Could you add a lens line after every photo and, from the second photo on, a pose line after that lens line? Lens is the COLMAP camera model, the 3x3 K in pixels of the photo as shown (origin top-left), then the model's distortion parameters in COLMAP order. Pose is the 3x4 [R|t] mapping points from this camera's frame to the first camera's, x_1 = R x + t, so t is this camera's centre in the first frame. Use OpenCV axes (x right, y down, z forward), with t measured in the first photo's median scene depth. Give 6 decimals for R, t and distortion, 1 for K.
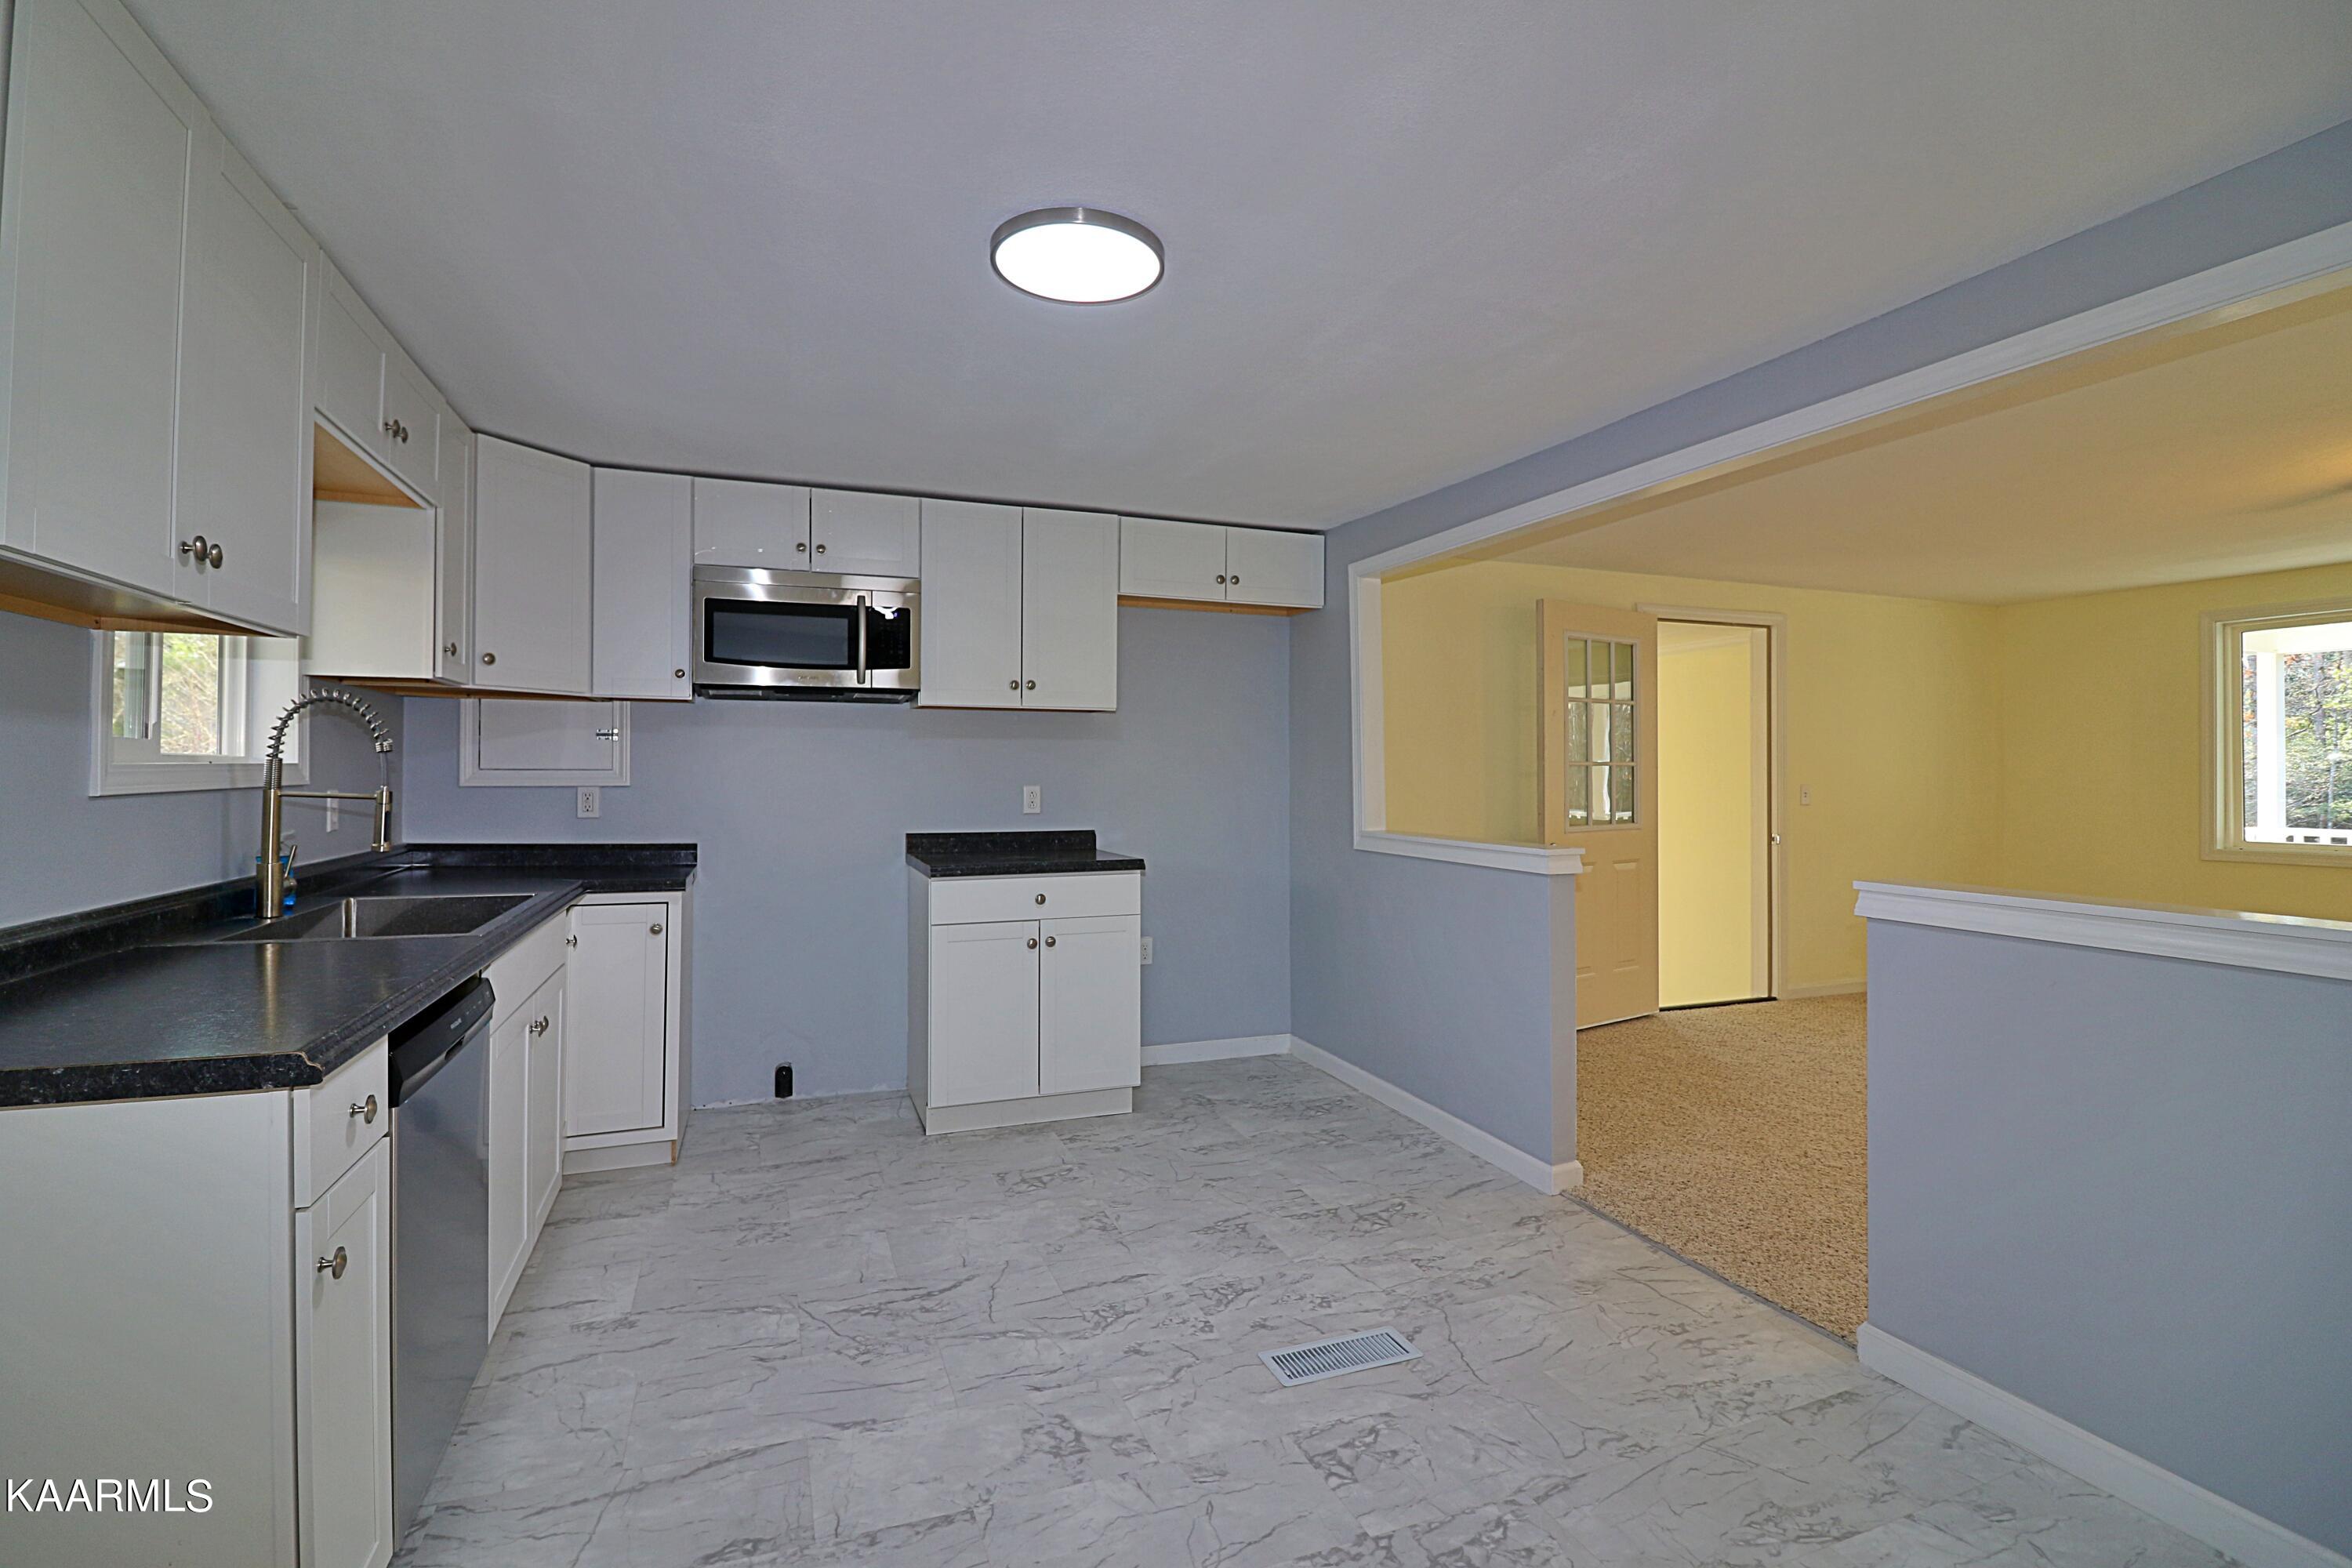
lens RADIAL K [[1119.9, 0, 1176.0], [0, 1119.9, 784.0], [0, 0, 1]] dist [0.003633, 0.000253]
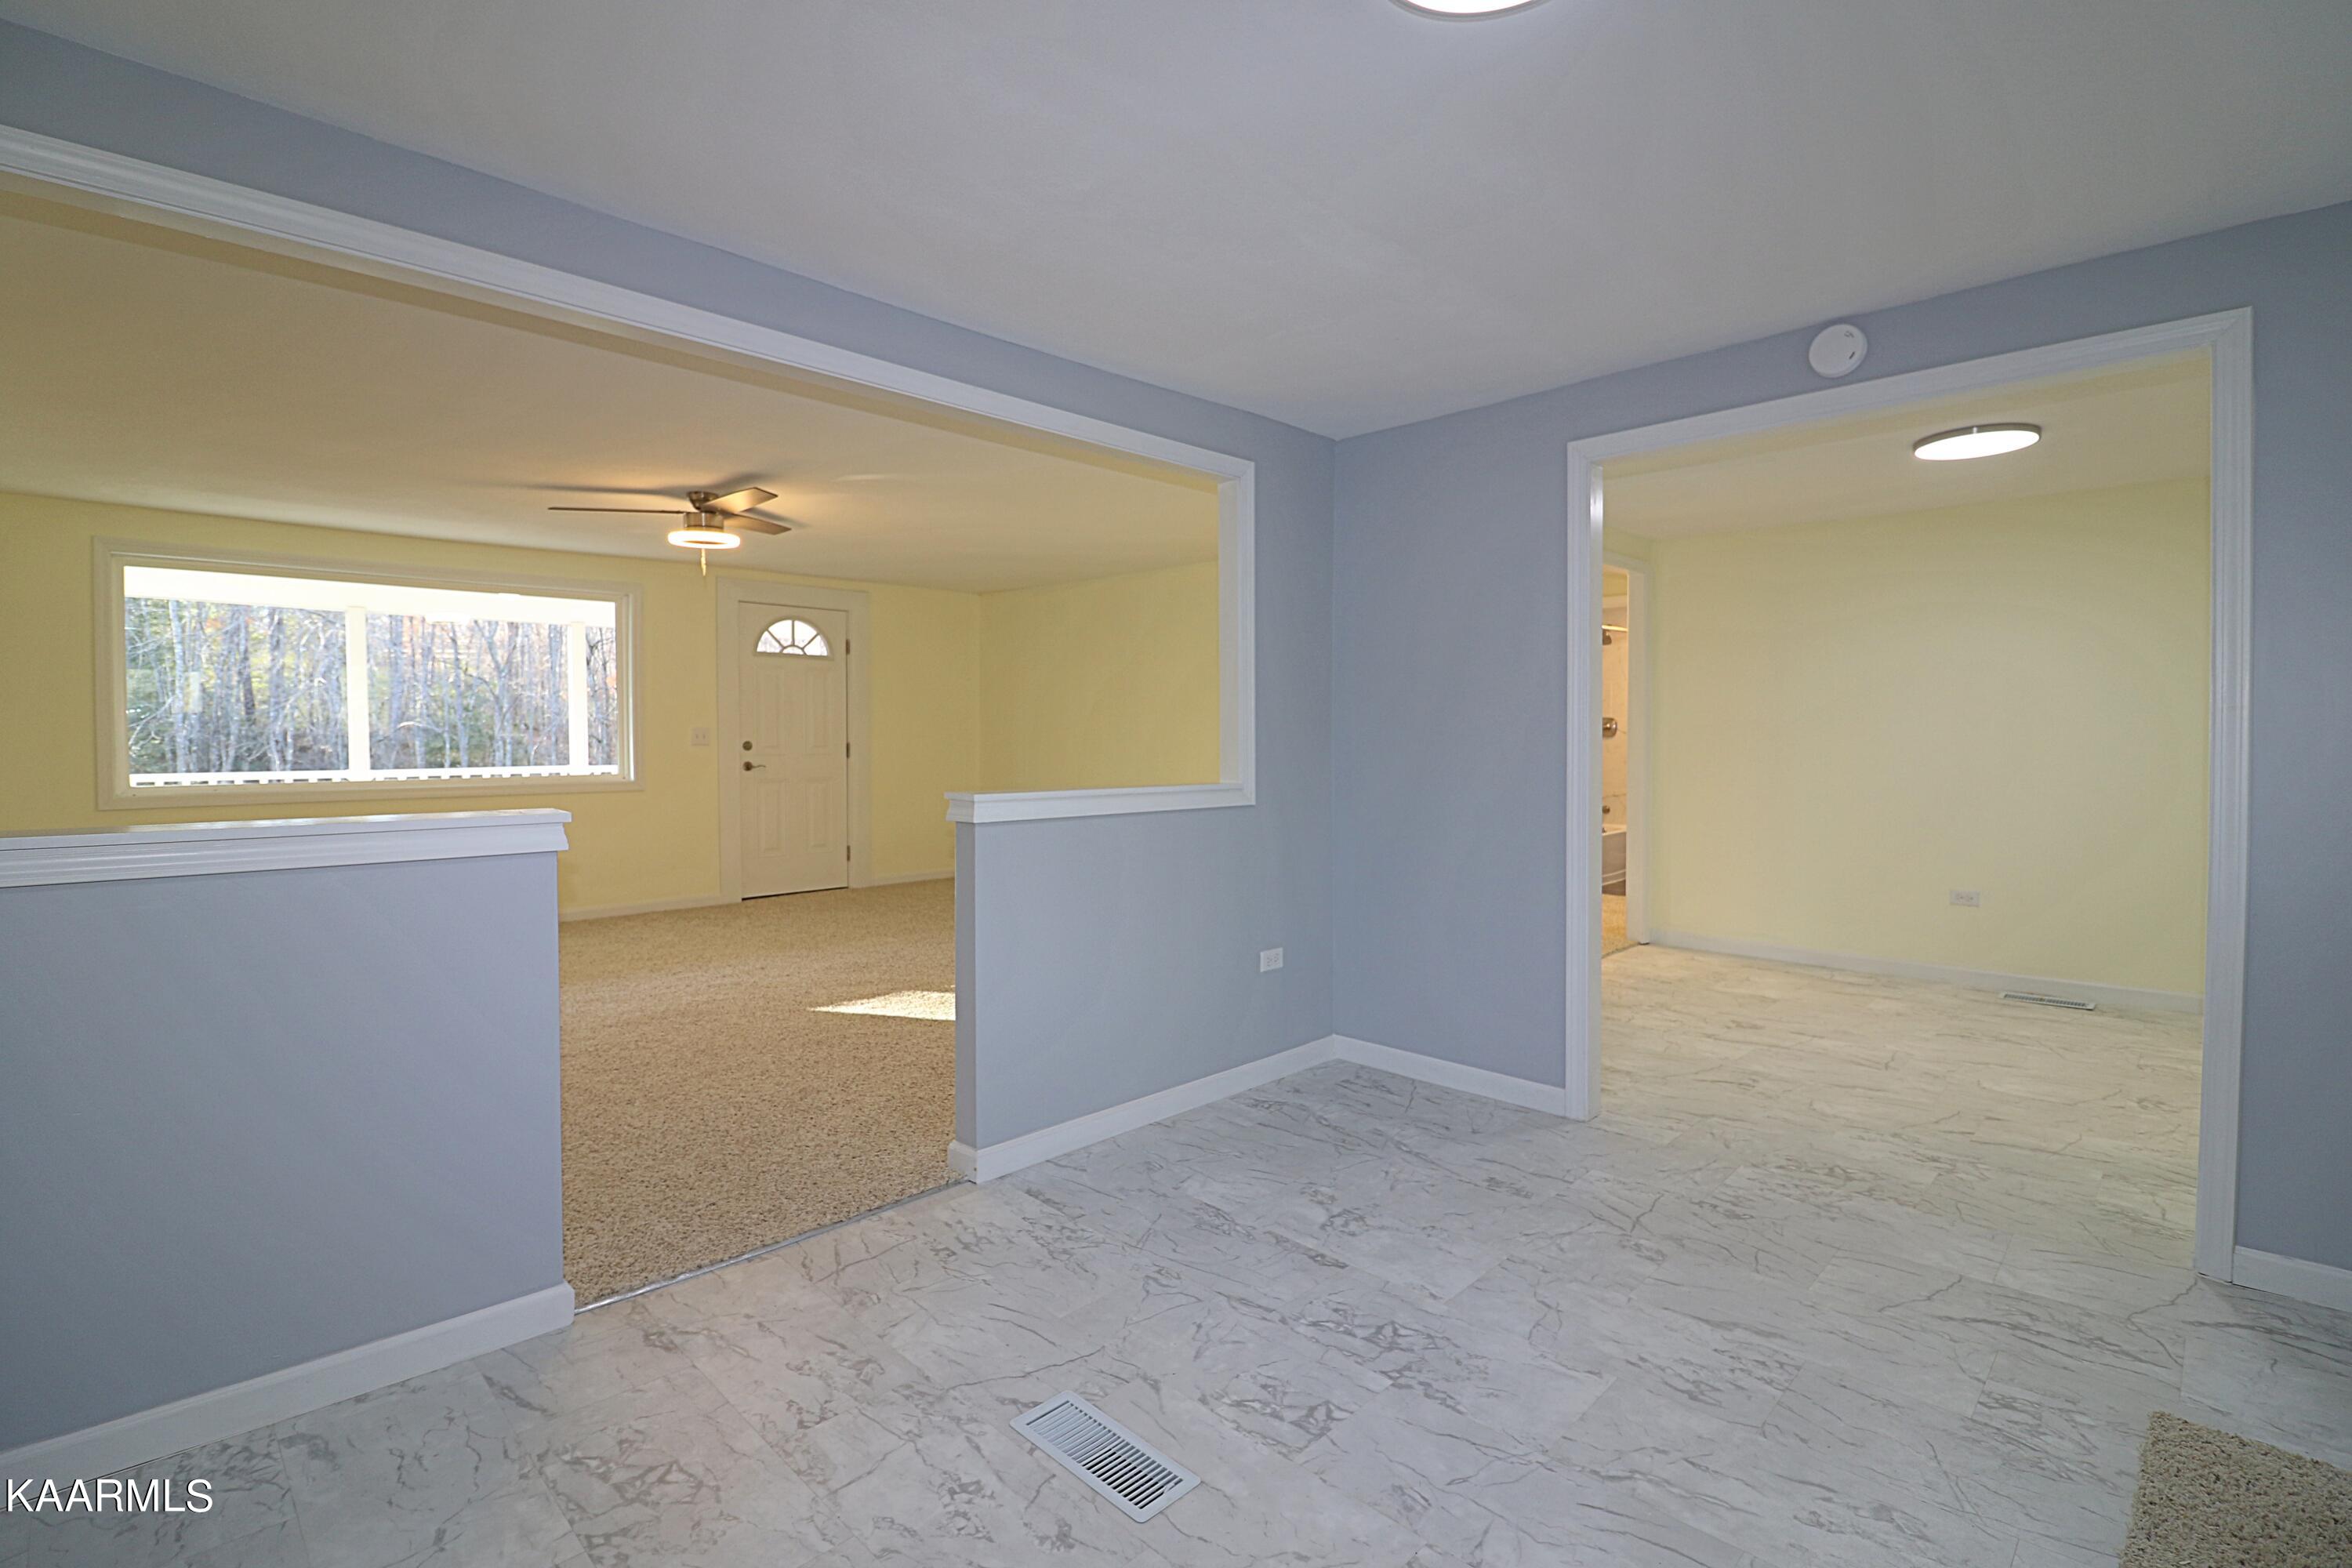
lens RADIAL K [[1041.3, 0, 1163.4], [0, 1041.3, 764.6], [0, 0, 1]] dist [-0.004124, -0.000602]
pose [[-0.400323, -0.028096, 0.915943, -0.490604], [0.000503, 0.999523, 0.030880, 0.005129], [-0.916374, 0.012823, -0.400118, 1.164055]]
